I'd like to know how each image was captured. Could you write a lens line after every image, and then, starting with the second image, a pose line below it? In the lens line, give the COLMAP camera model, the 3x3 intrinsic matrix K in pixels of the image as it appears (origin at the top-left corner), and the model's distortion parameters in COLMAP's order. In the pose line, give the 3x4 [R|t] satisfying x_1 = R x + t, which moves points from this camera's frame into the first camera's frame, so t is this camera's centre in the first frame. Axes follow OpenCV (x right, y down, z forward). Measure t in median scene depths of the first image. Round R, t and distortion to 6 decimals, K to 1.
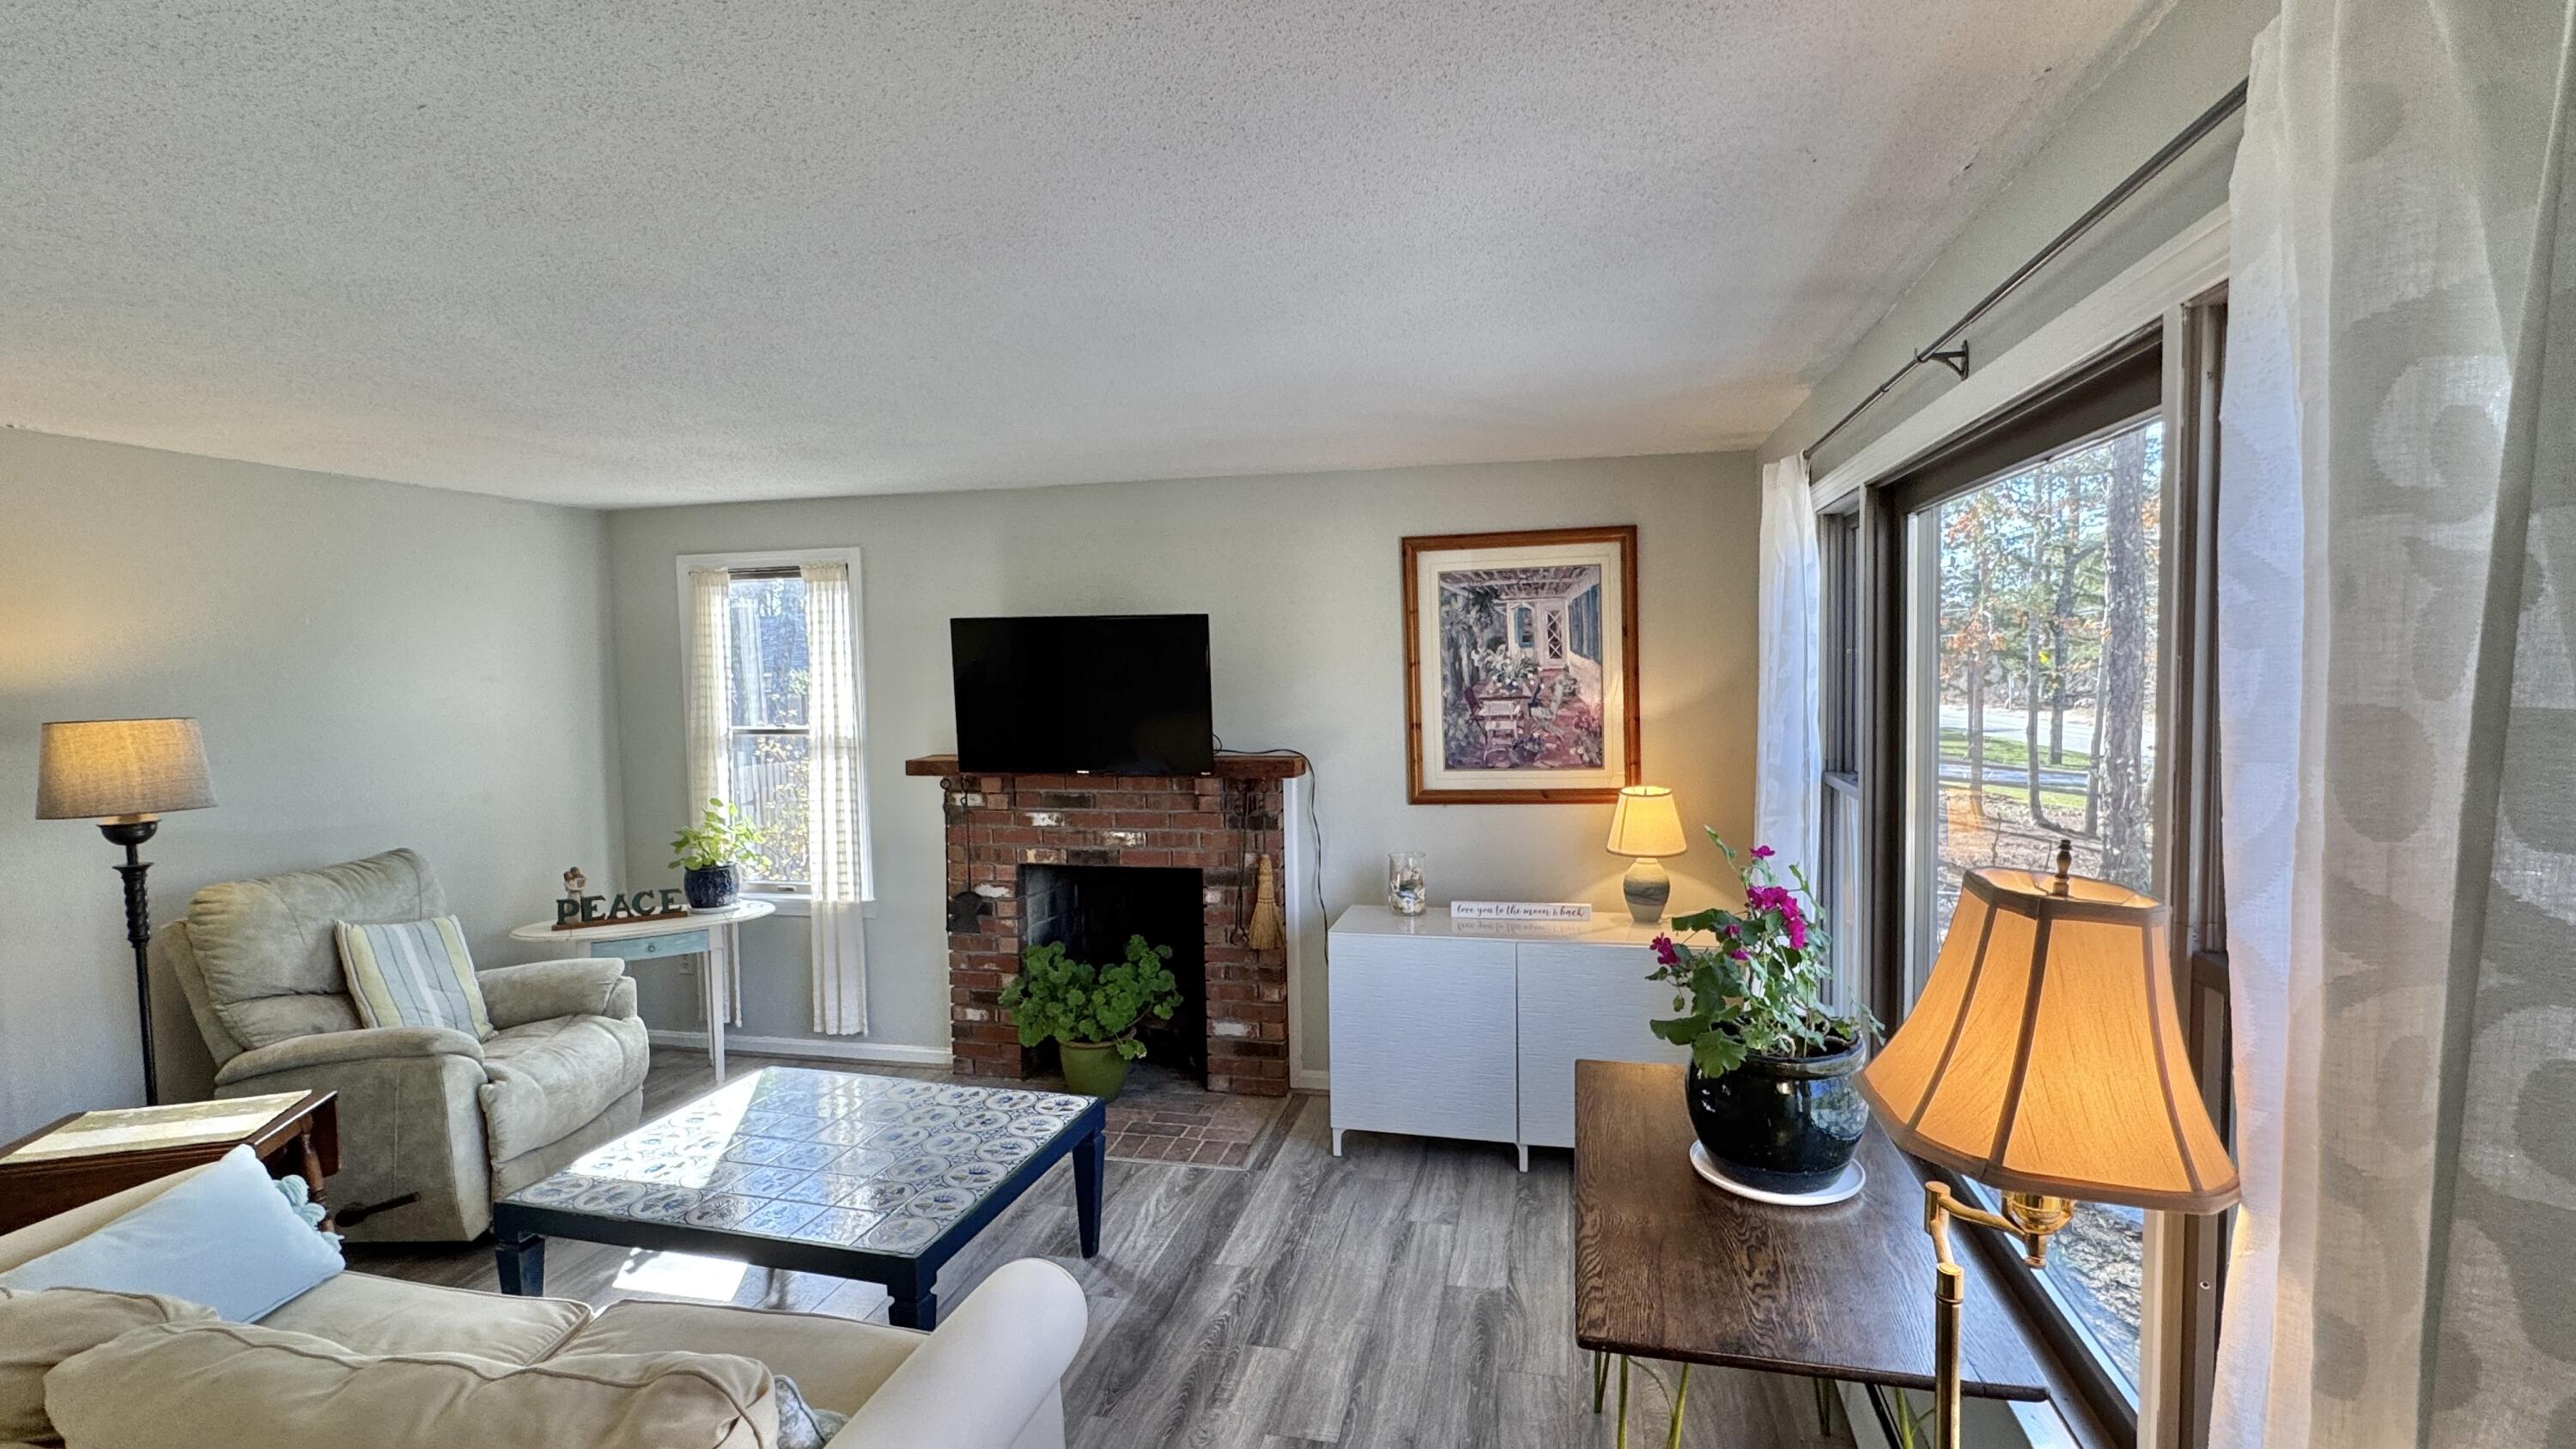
lens RADIAL K [[1213.8, 0, 1291.6], [0, 1213.8, 723.4], [0, 0, 1]] dist [-0.005581, 0.001587]
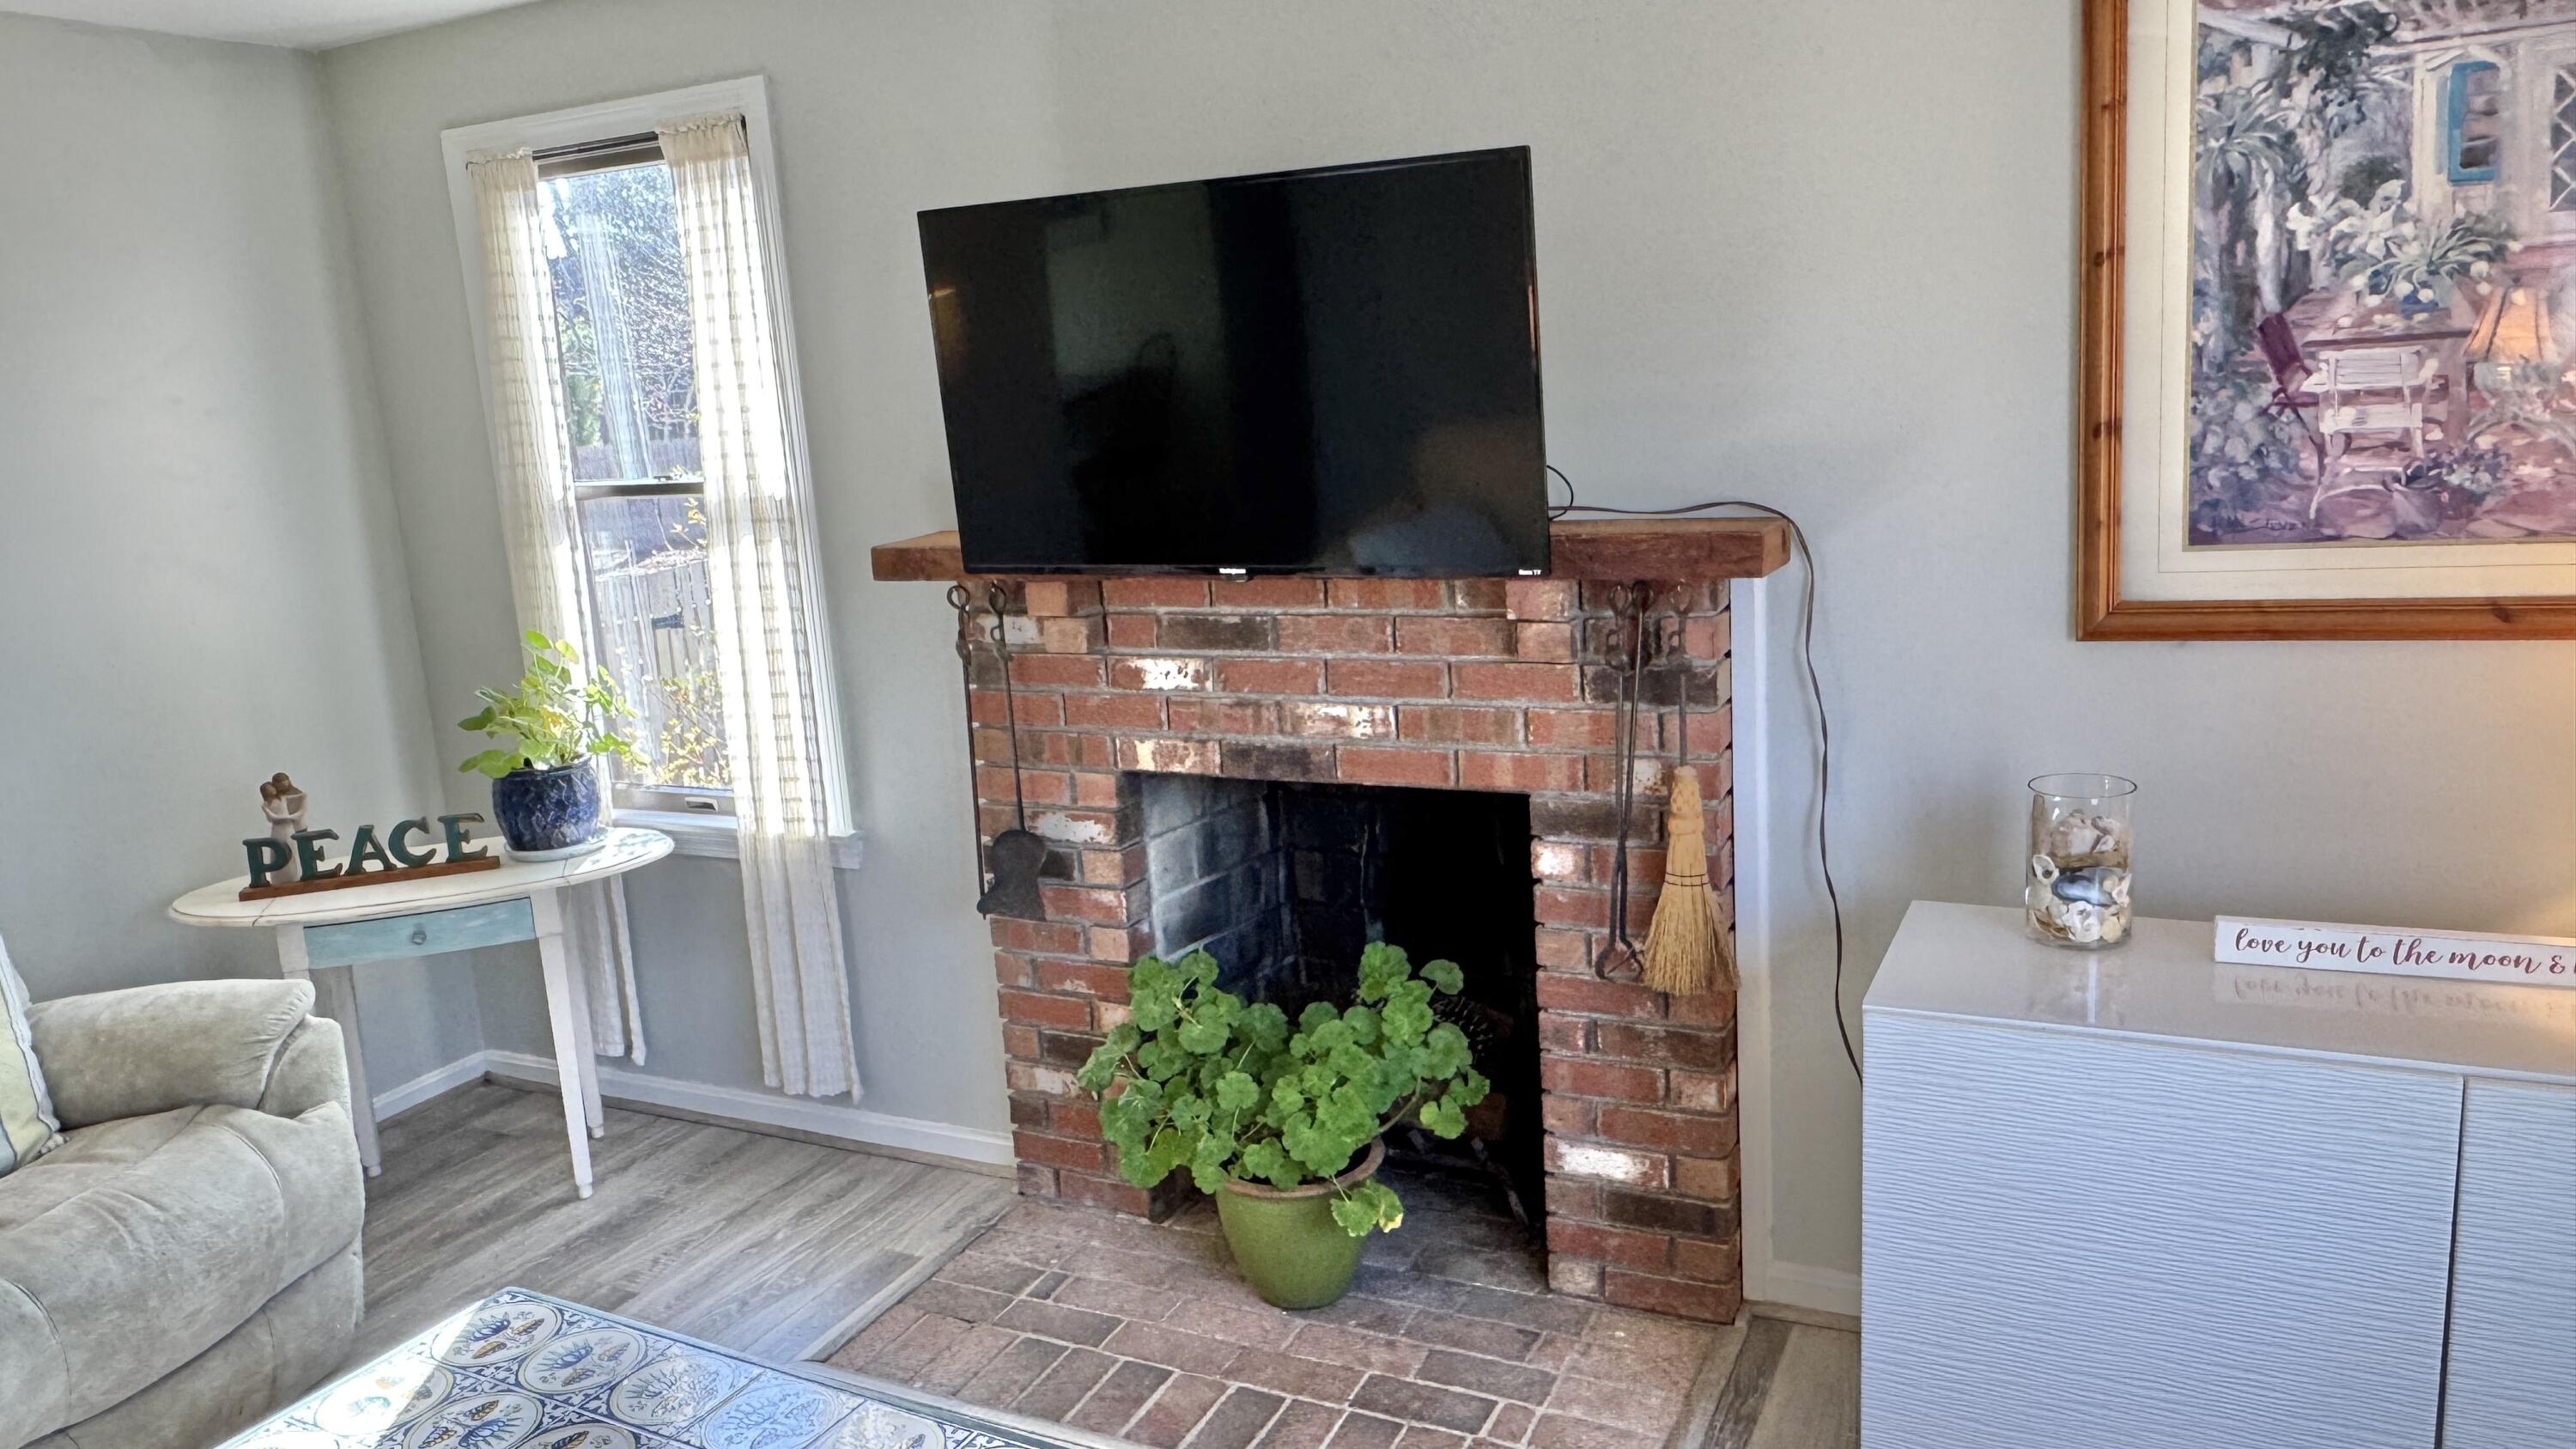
lens RADIAL K [[1786.2, 0, 1273.5], [0, 1786.2, 717.9], [0, 0, 1]] dist [-0.007332, 0.009968]
pose [[0.971572, 0.001828, -0.236735, -0.013928], [0.034394, 0.988271, 0.148785, -0.000533], [0.234231, -0.152697, 0.960114, 0.401428]]
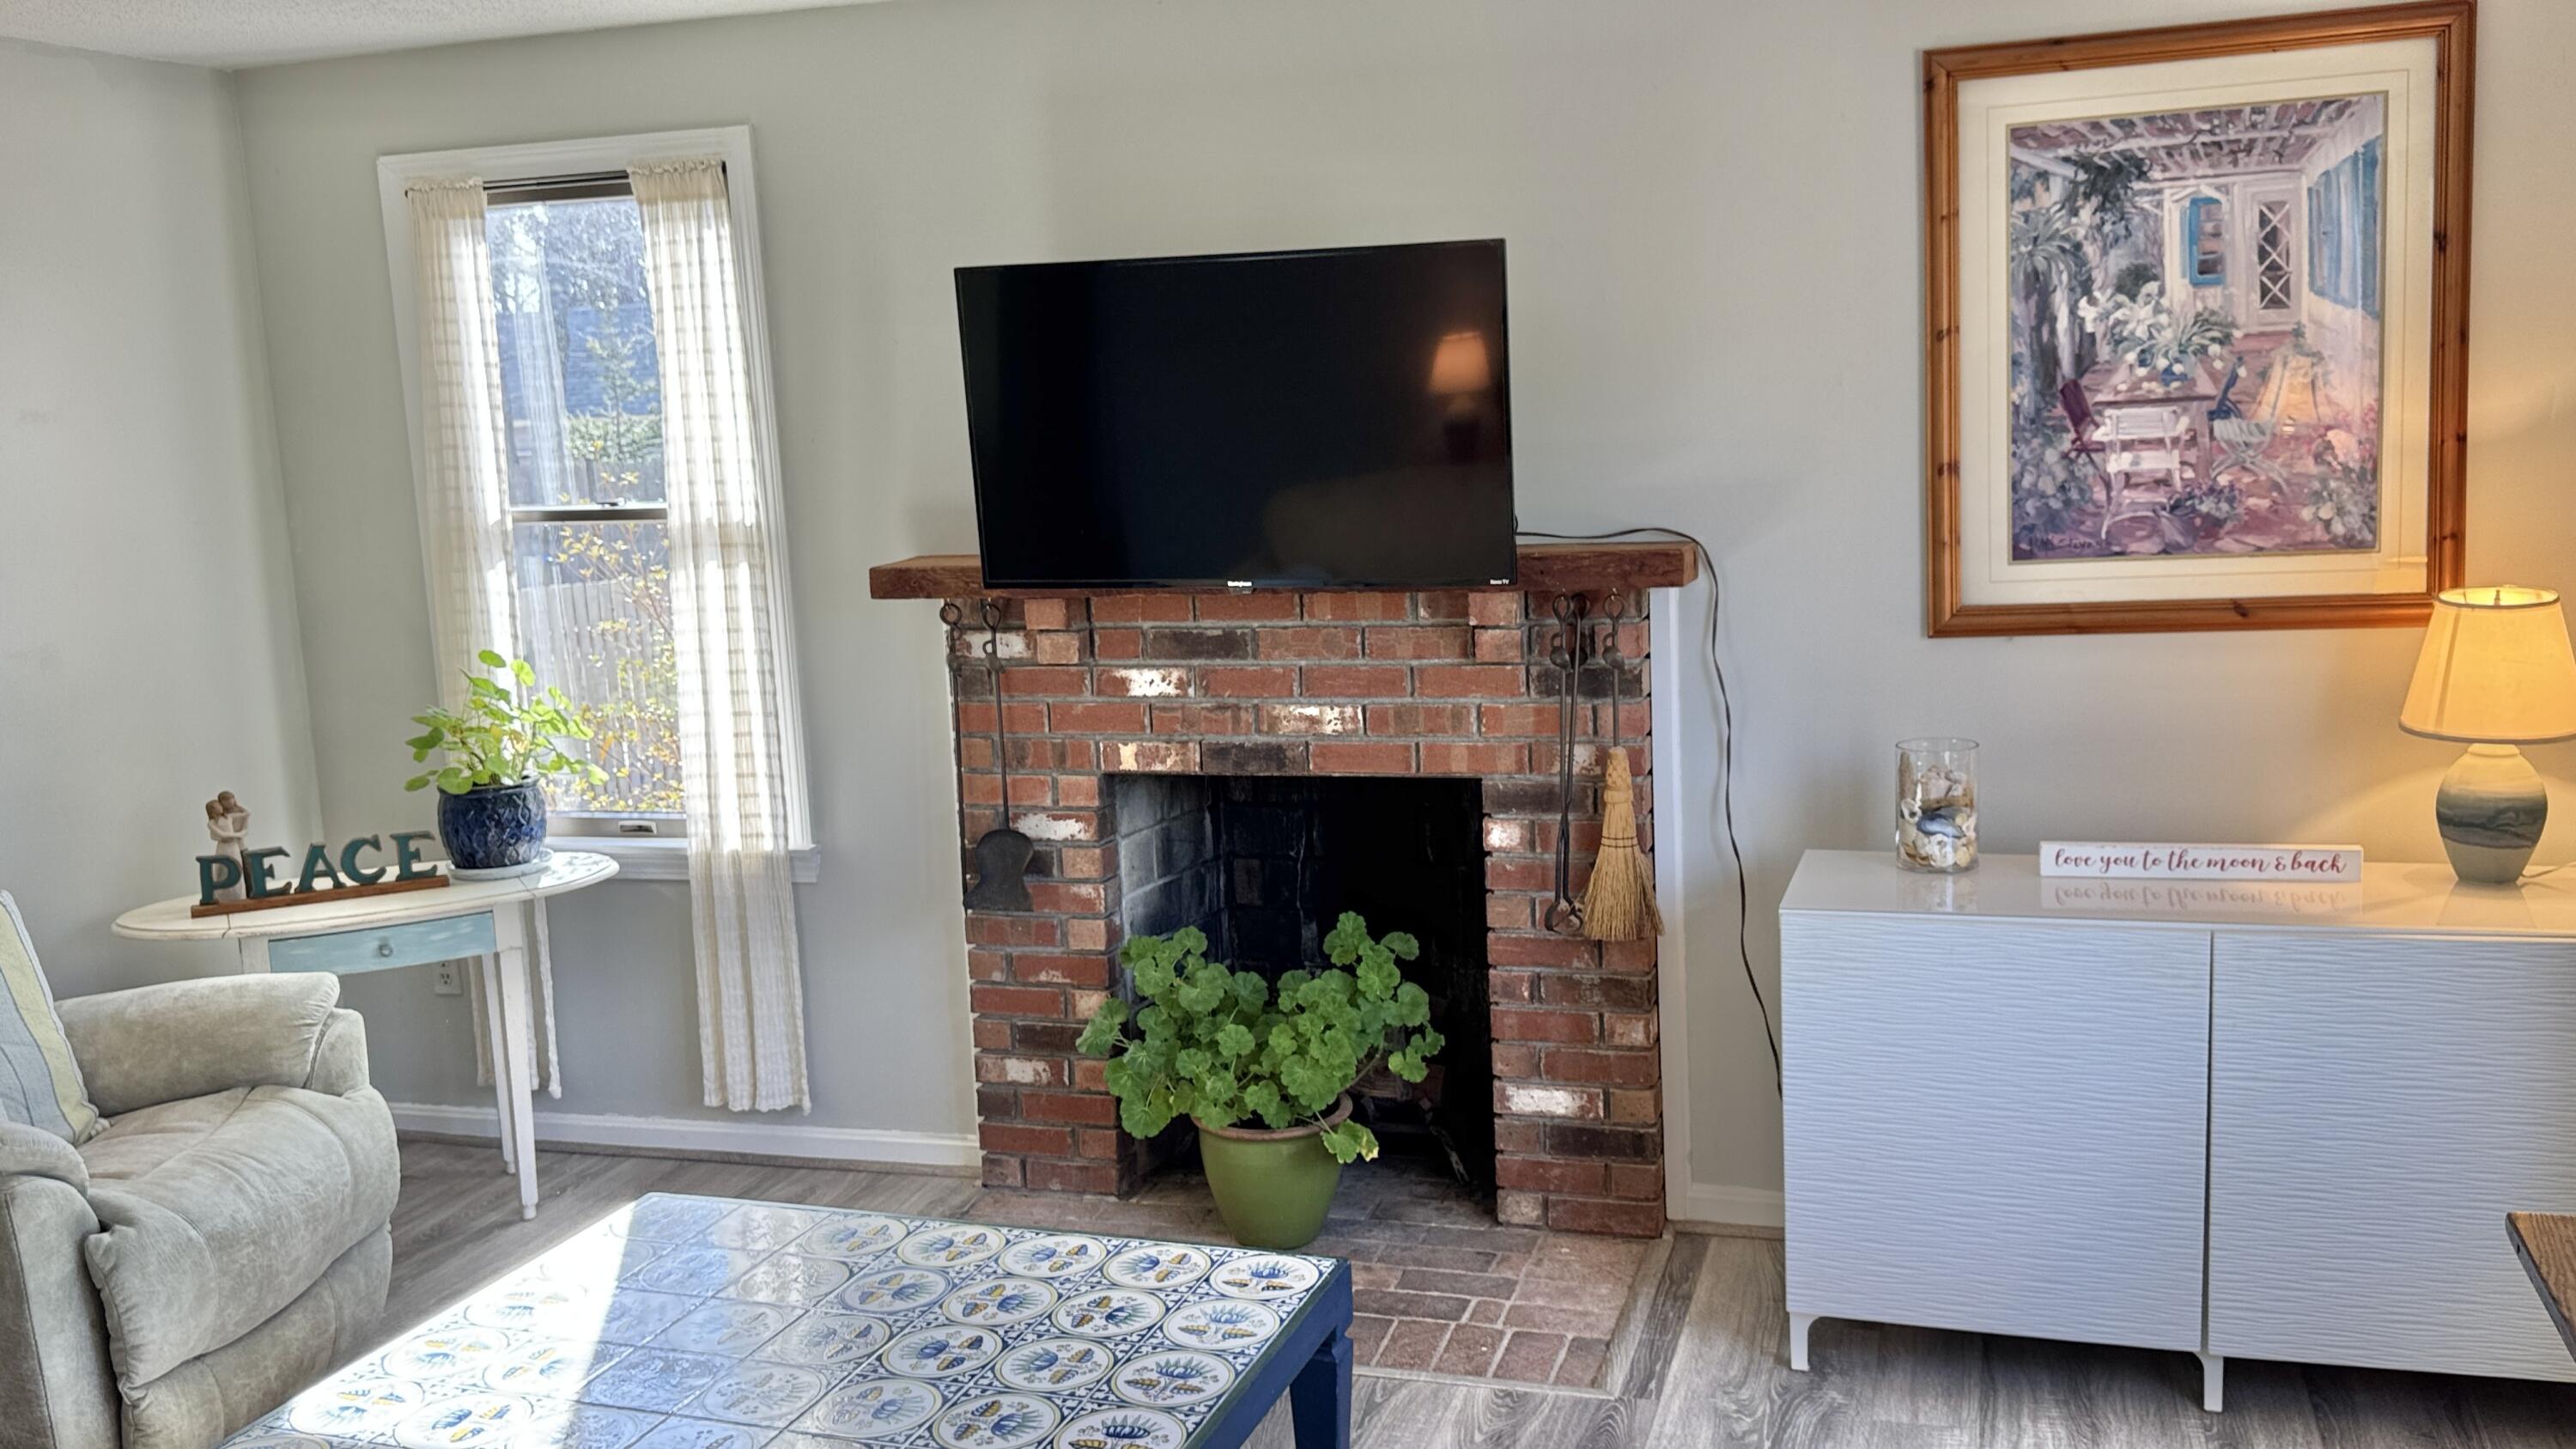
lens RADIAL K [[2229.9, 0, 1288.0], [0, 2229.9, 734.6], [0, 0, 1]] dist [0.138085, -0.230065]
pose [[0.996501, -0.014165, -0.082374, -0.078225], [0.022645, 0.994430, 0.102941, 0.008512], [0.080457, -0.104447, 0.991271, 0.109287]]
